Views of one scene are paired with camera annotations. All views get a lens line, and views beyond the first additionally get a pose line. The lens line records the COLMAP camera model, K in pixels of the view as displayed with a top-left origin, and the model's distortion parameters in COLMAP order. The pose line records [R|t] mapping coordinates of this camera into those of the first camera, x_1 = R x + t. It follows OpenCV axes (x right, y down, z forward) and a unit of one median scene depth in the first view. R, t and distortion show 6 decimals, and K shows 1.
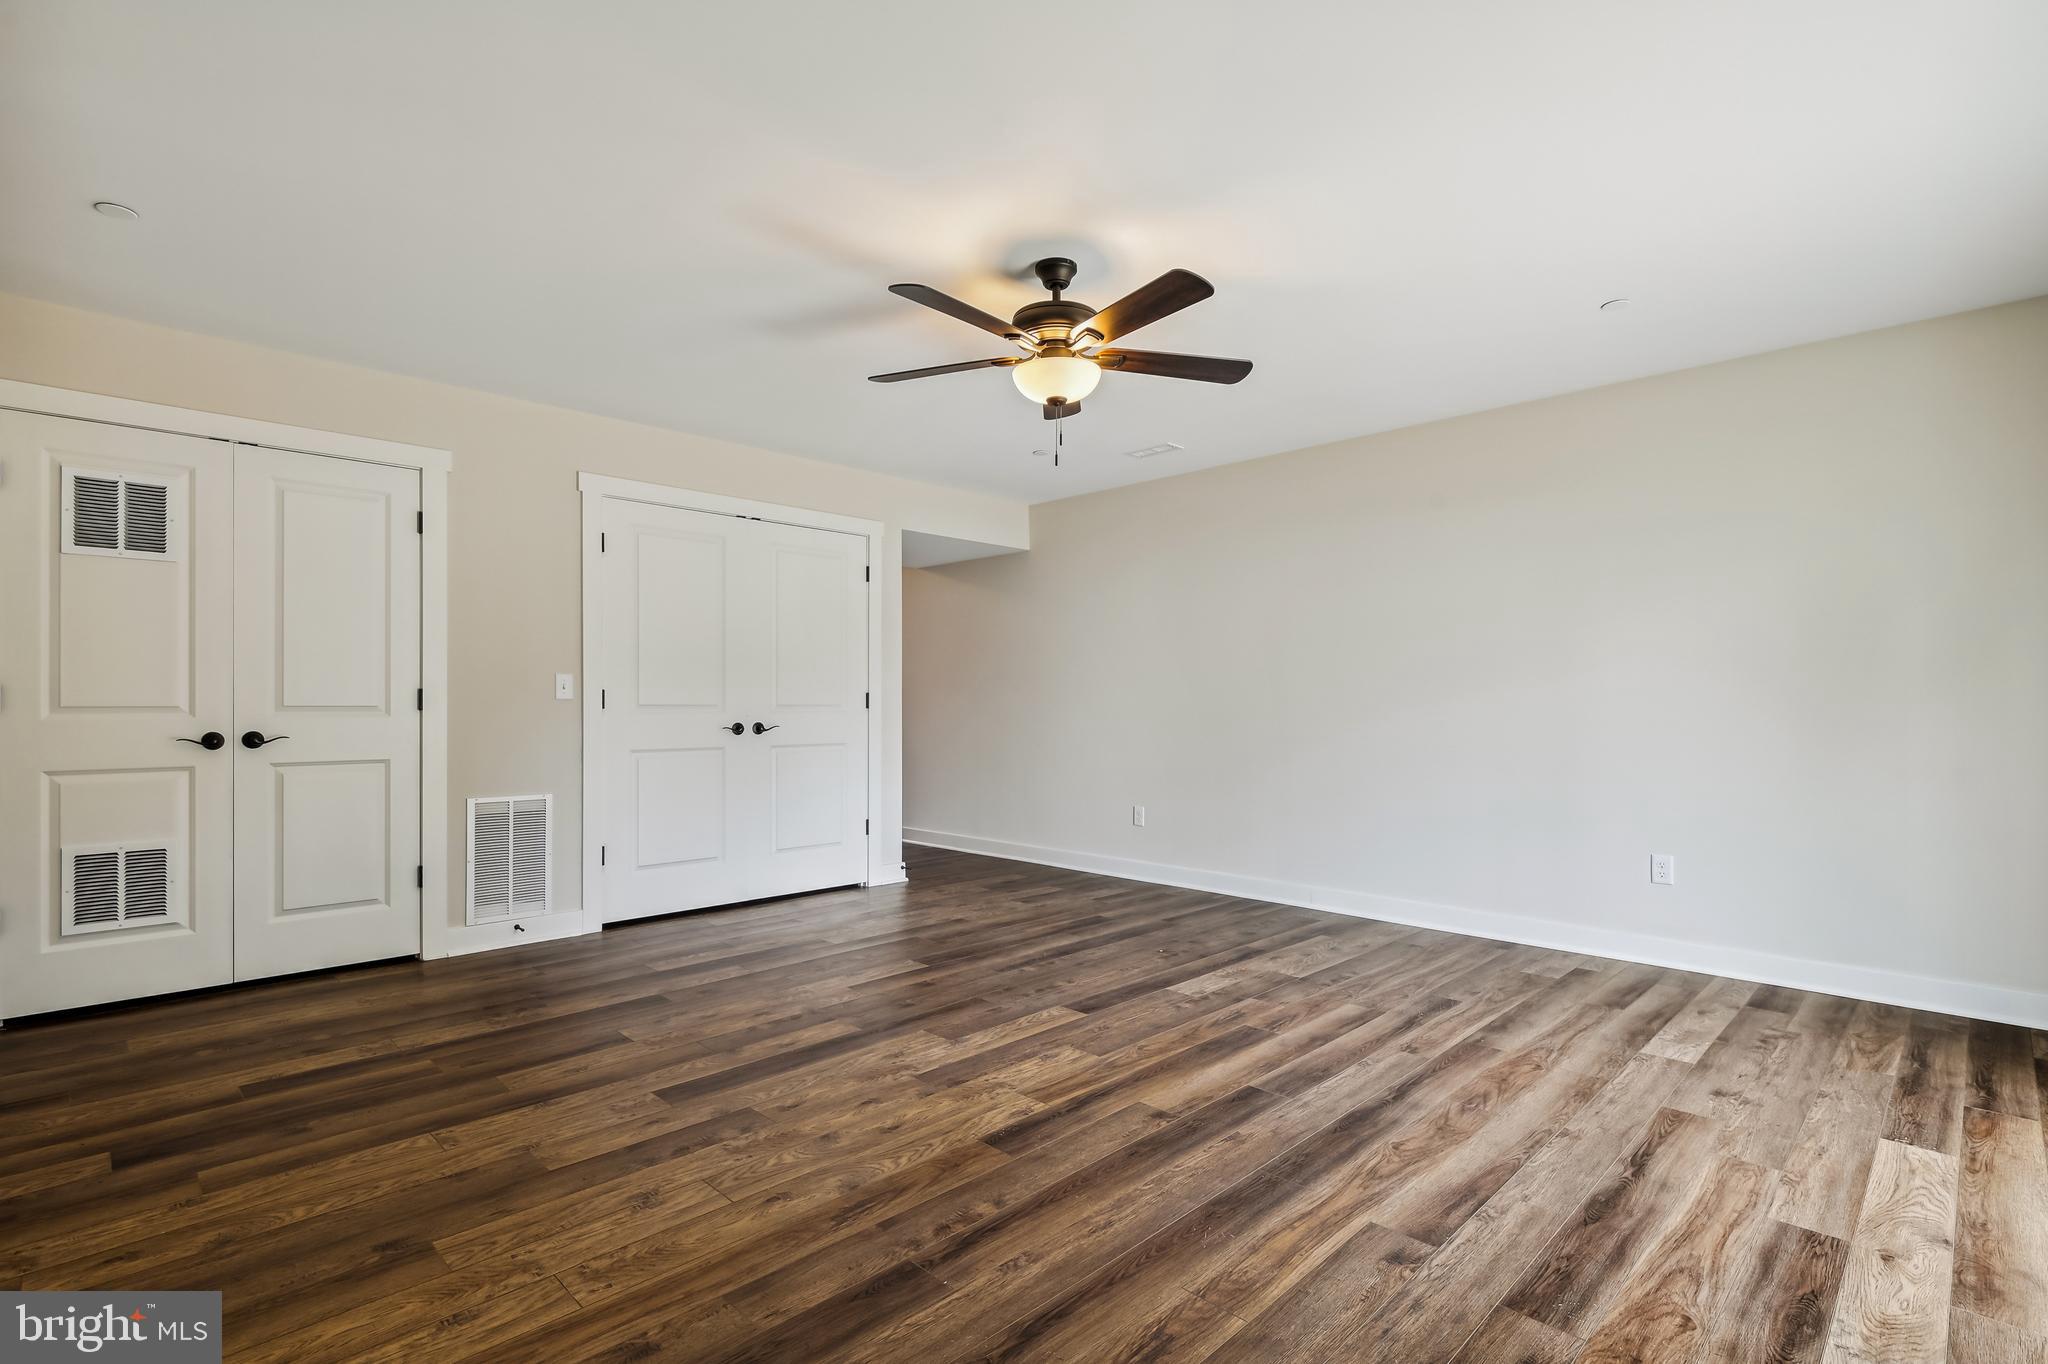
lens RADIAL K [[940.1, 0, 1033.5], [0, 940.1, 681.5], [0, 0, 1]] dist [-0.000751, -0.000325]
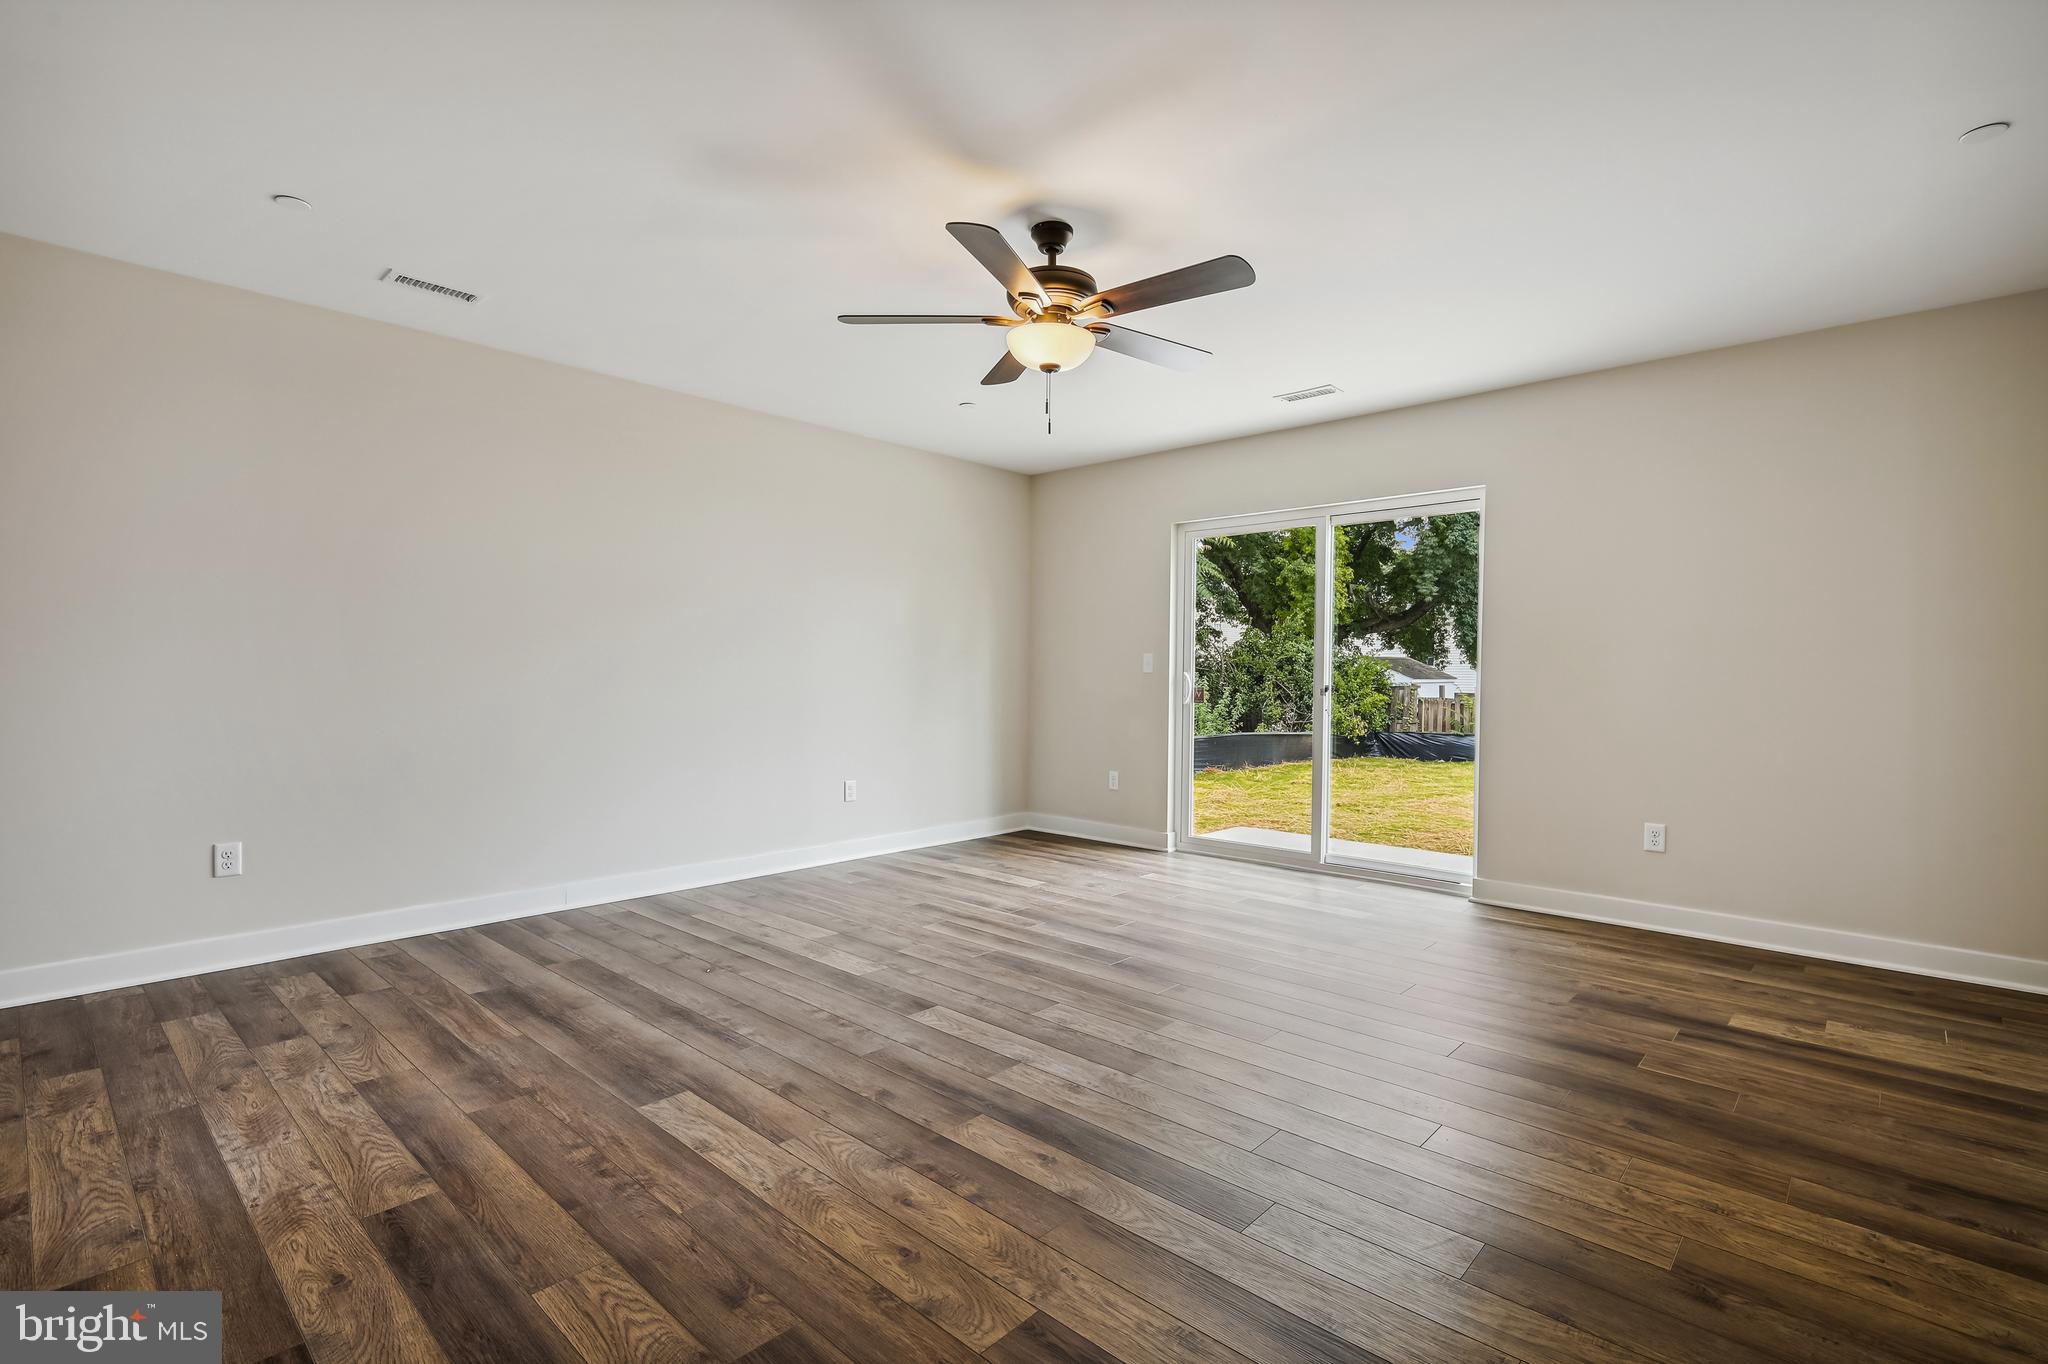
lens RADIAL K [[978.8, 0, 1033.6], [0, 978.8, 691.7], [0, 0, 1]] dist [-0.000751, -0.000689]
pose [[-0.043759, -0.021608, 0.998808, -0.907171], [-0.028612, 0.999383, 0.020367, 0.030775], [-0.998632, -0.027686, -0.044350, 0.985437]]
